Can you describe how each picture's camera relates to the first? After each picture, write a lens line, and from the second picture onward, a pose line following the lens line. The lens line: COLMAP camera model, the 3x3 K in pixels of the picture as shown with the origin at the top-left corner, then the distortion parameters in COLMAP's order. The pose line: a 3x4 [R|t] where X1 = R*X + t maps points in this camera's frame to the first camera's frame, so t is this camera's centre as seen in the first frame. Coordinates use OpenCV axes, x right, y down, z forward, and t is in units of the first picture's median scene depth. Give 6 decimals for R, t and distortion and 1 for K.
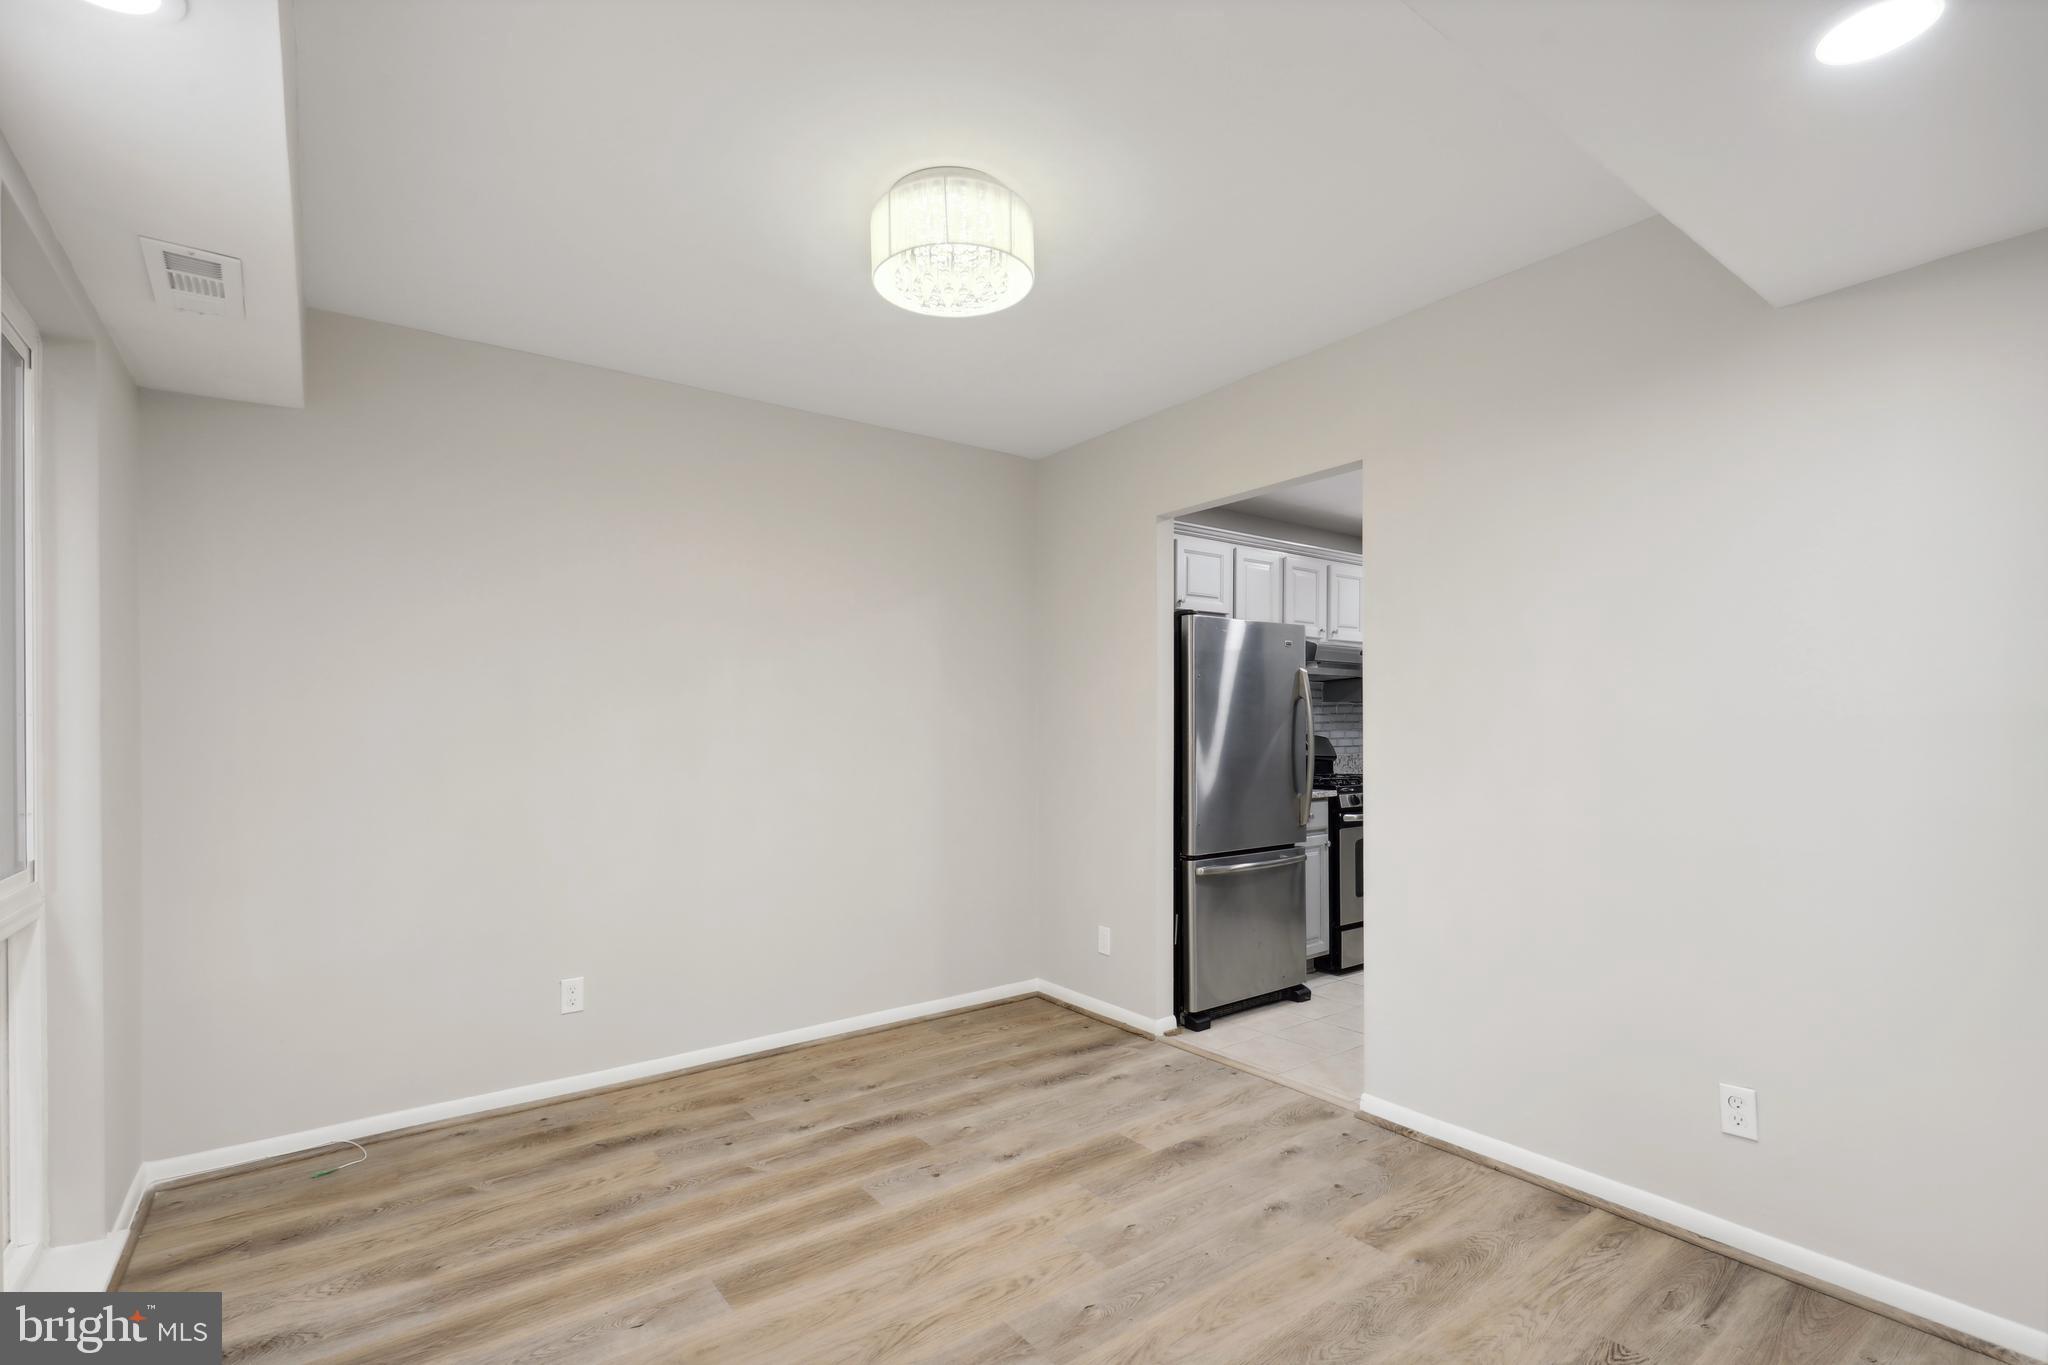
lens RADIAL K [[936.0, 0, 1025.5], [0, 936.0, 716.8], [0, 0, 1]] dist [0.000751, -0.000643]
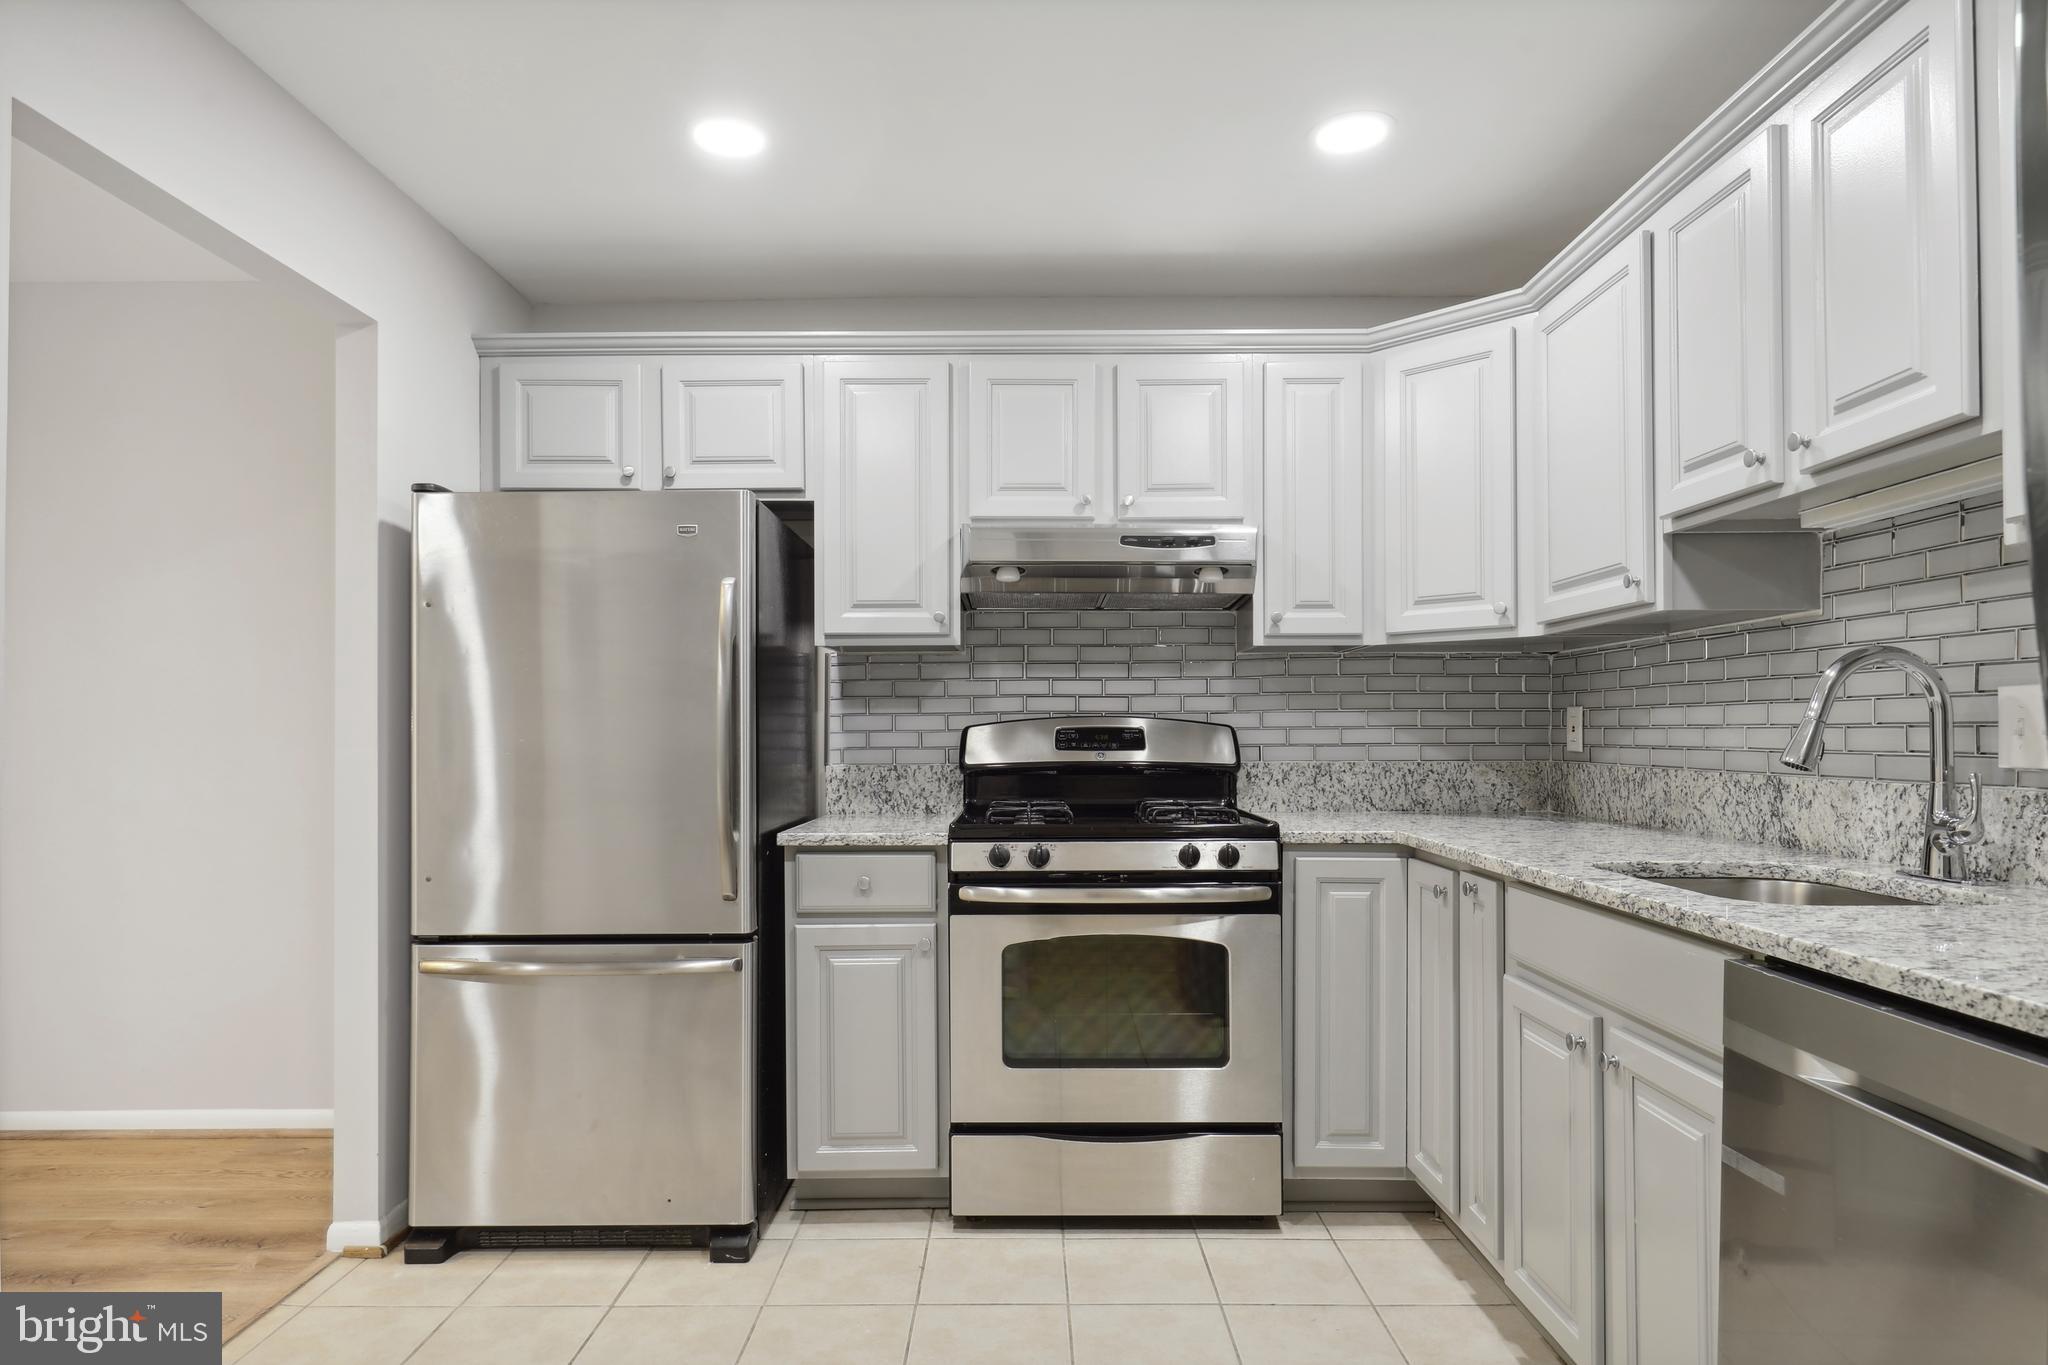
lens RADIAL K [[1179.4, 0, 1026.0], [0, 1179.4, 686.8], [0, 0, 1]] dist [0.004497, -0.000112]
pose [[0.805135, -0.010862, -0.592992, 0.983309], [0.009994, 0.999939, -0.004747, 0.009758], [0.593007, -0.002104, 0.805194, 0.736628]]
